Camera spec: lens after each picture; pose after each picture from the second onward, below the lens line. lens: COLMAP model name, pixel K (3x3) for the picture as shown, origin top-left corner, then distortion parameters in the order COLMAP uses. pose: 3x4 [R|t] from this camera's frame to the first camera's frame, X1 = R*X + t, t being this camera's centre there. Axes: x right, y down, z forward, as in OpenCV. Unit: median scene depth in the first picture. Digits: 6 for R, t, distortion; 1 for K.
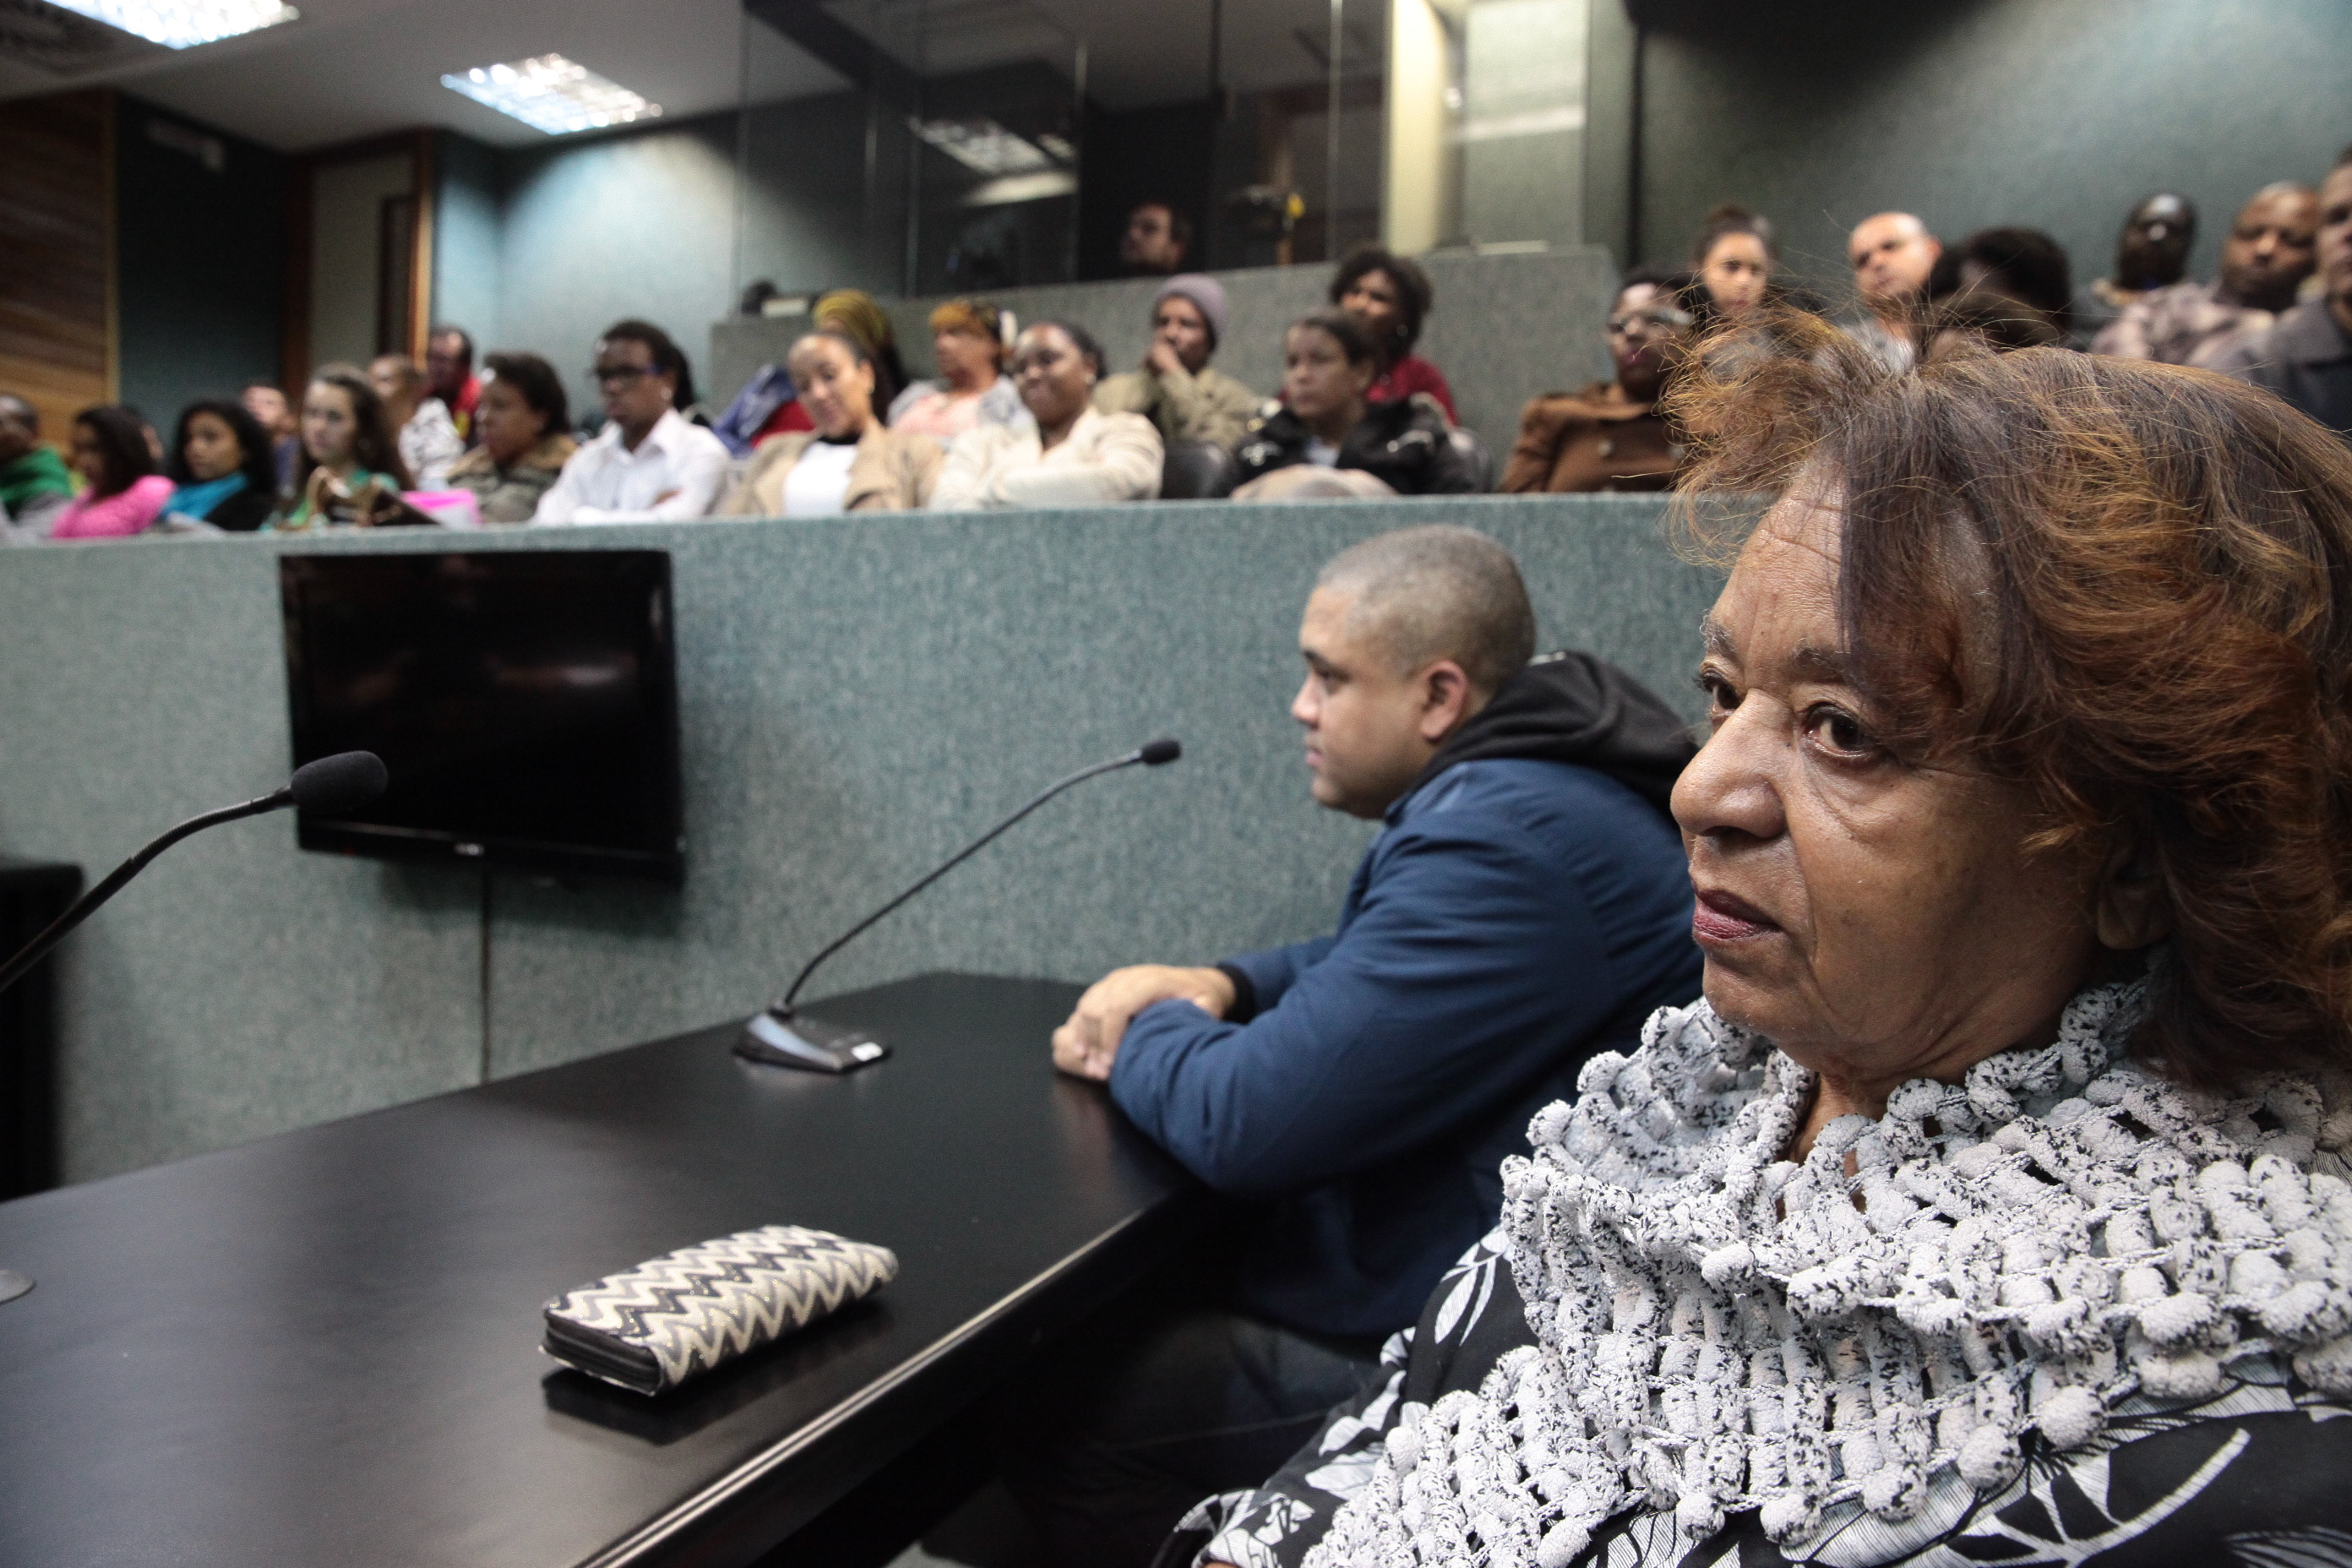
lens RADIAL K [[1665.4, 0, 1141.3], [0, 1665.4, 793.1], [0, 0, 1]] dist [-0.108441, 0.084501]
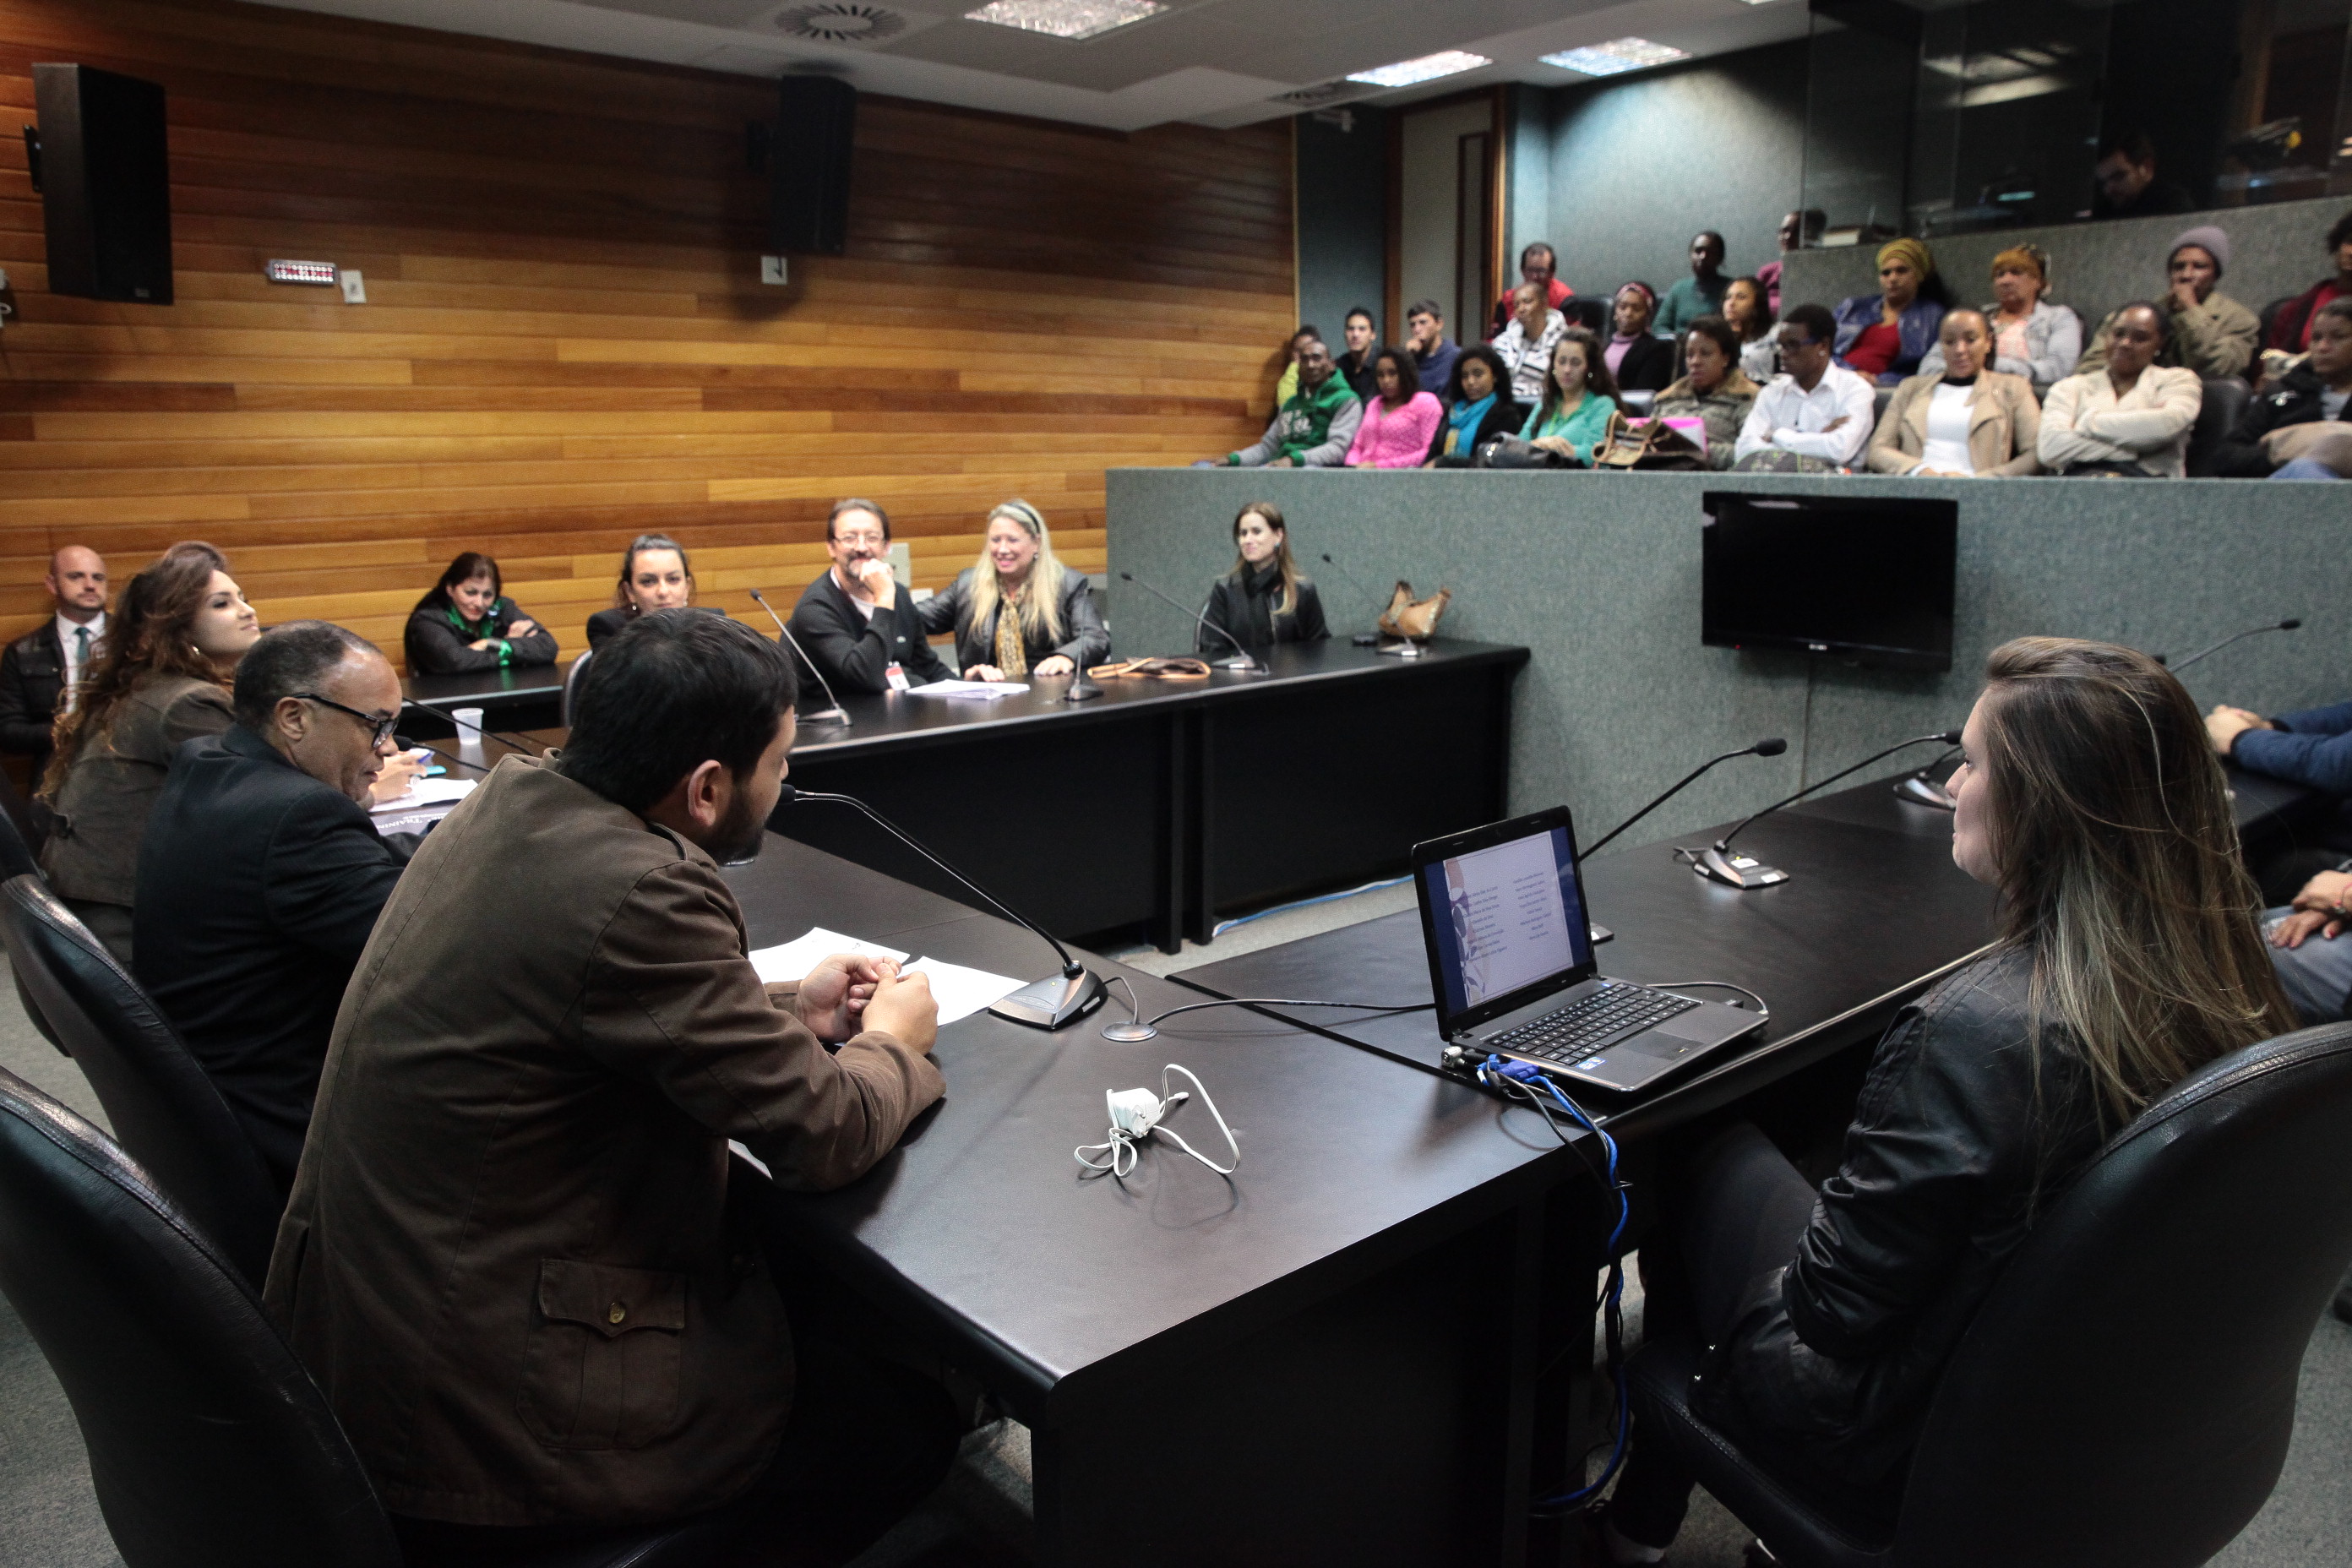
lens RADIAL K [[1665.4, 0, 1141.3], [0, 1665.4, 793.1], [0, 0, 1]] dist [-0.108441, 0.084501]
pose [[0.901619, 0.048116, -0.429846, -0.306848], [0.016901, 0.989115, 0.146170, -0.098279], [0.432200, -0.139054, 0.890992, -1.177939]]
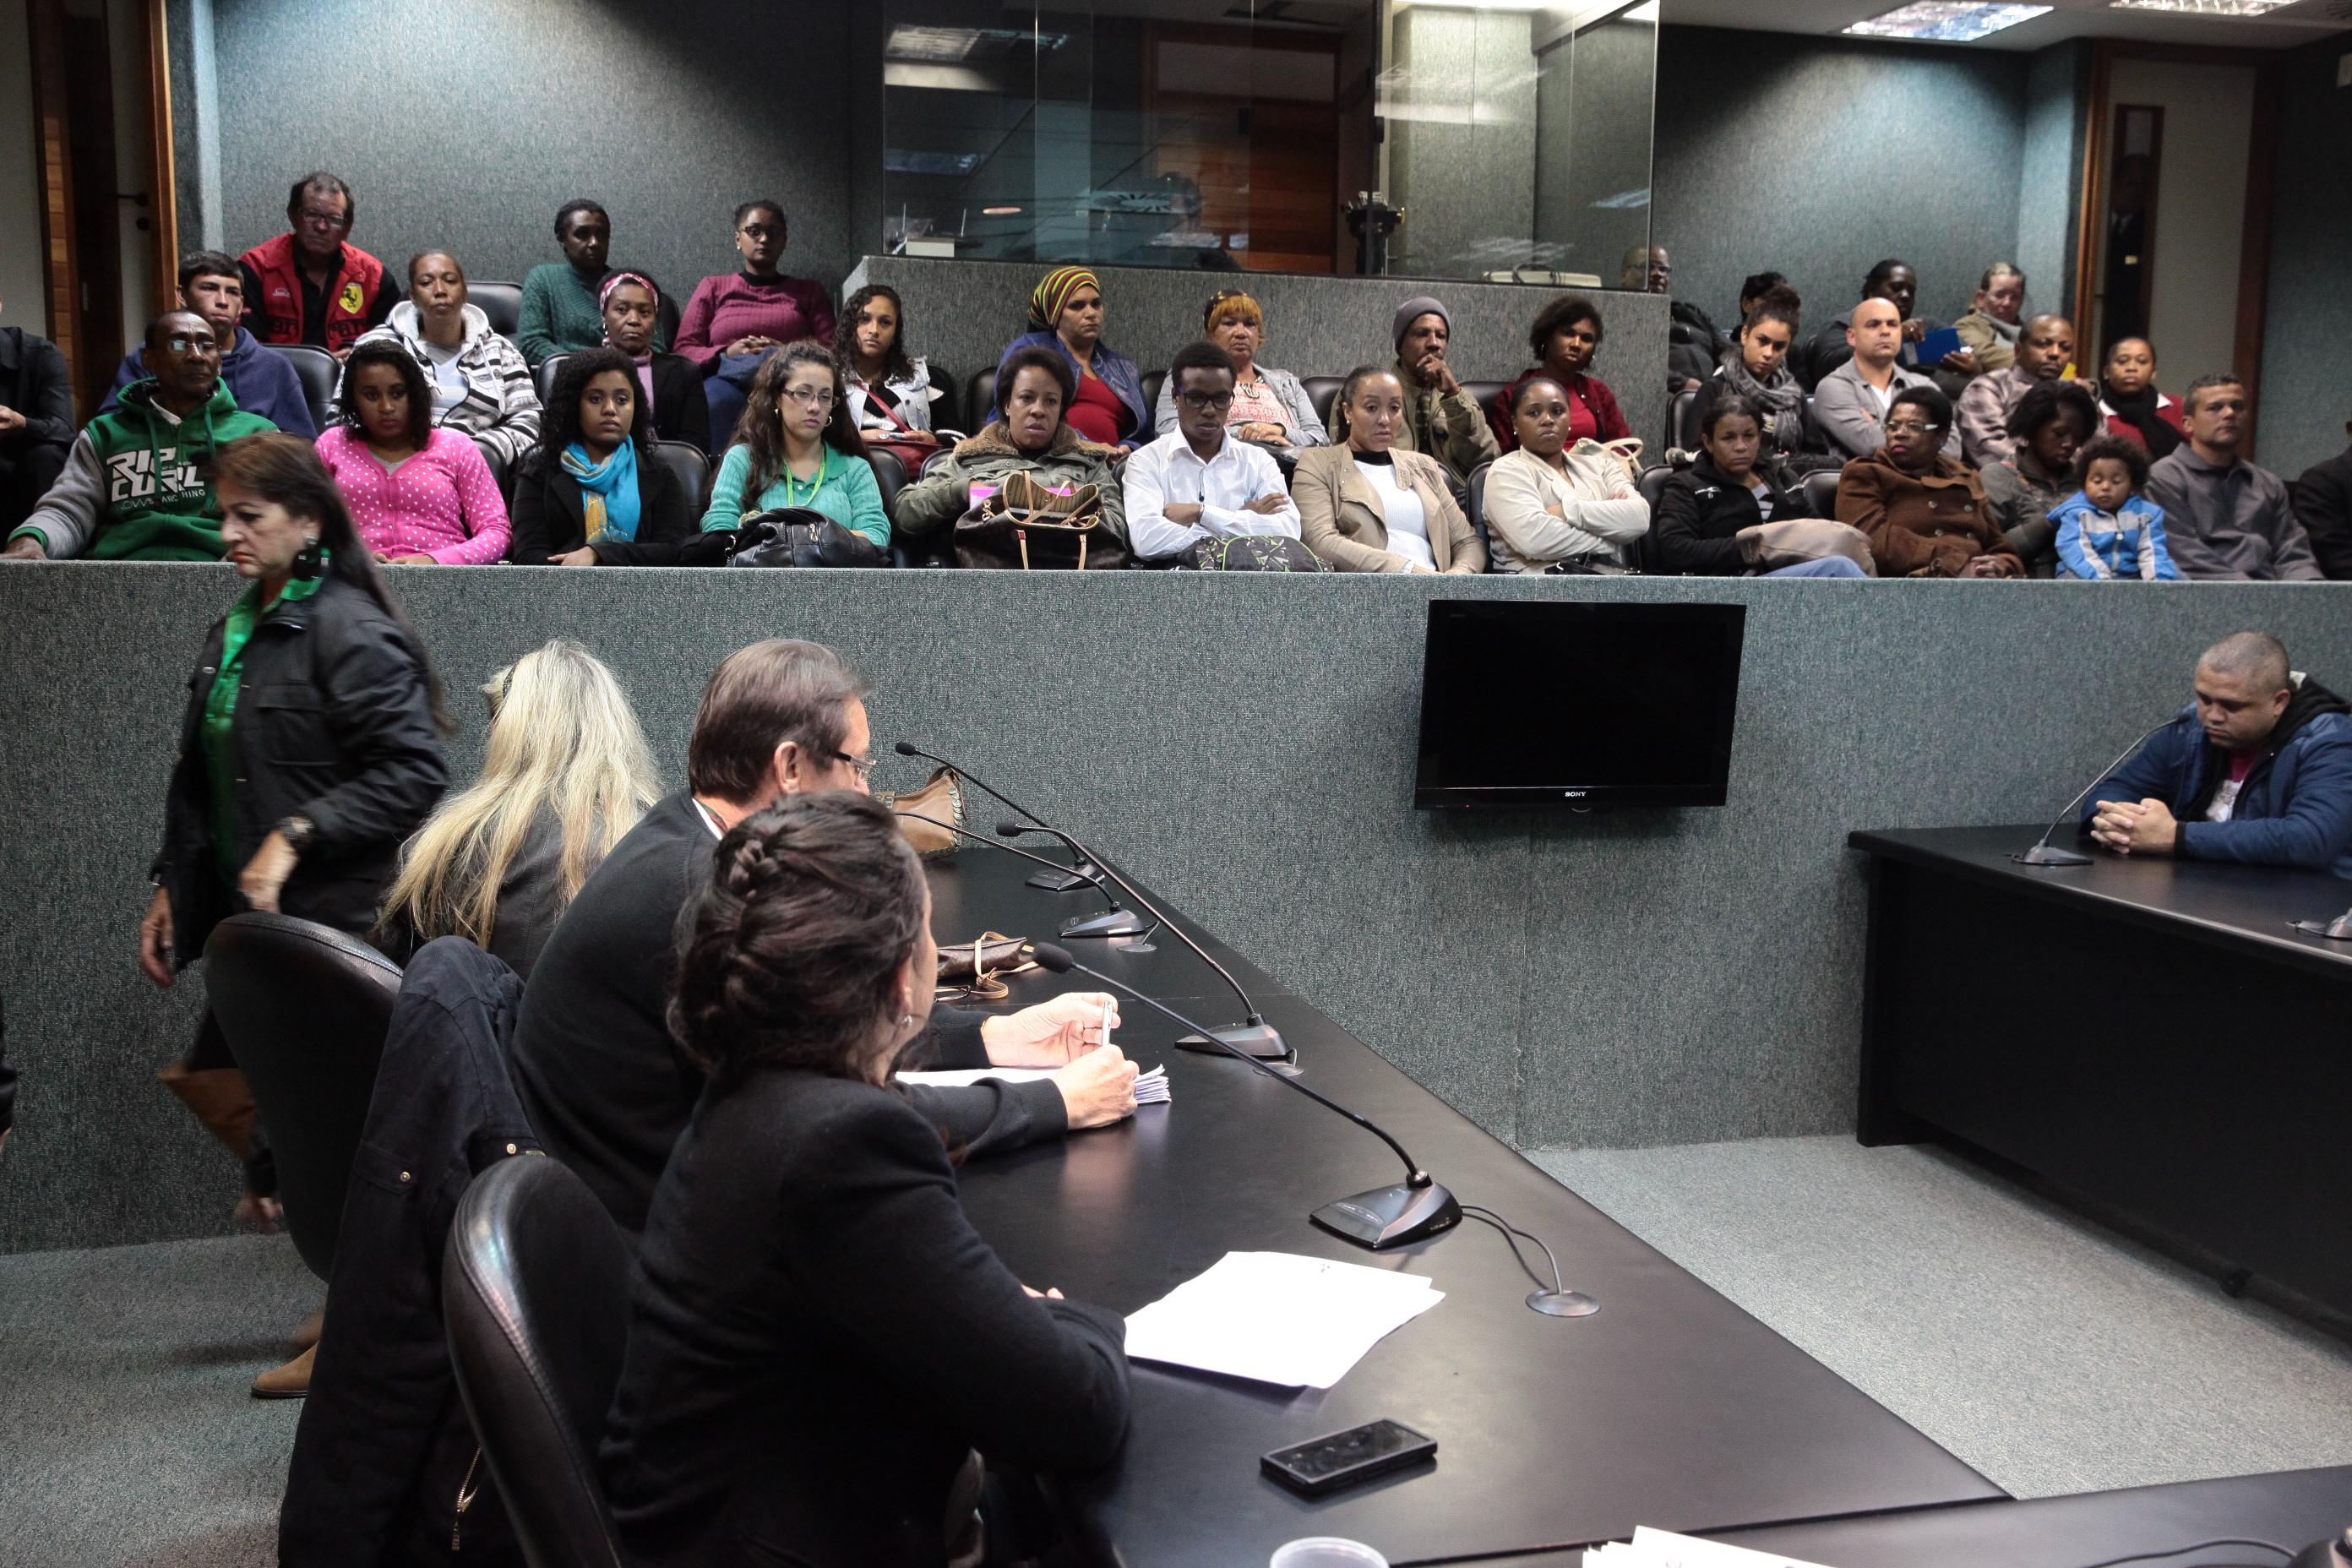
lens RADIAL K [[2174.5, 0, 1176.0], [0, 2174.5, 784.0], [0, 0, 1]] dist [-0.074318, 0.193449]
pose [[0.764684, -0.095846, 0.637238, -2.104282], [0.041322, 0.994135, 0.099940, -0.204504], [-0.643079, -0.050090, 0.764160, -0.324207]]
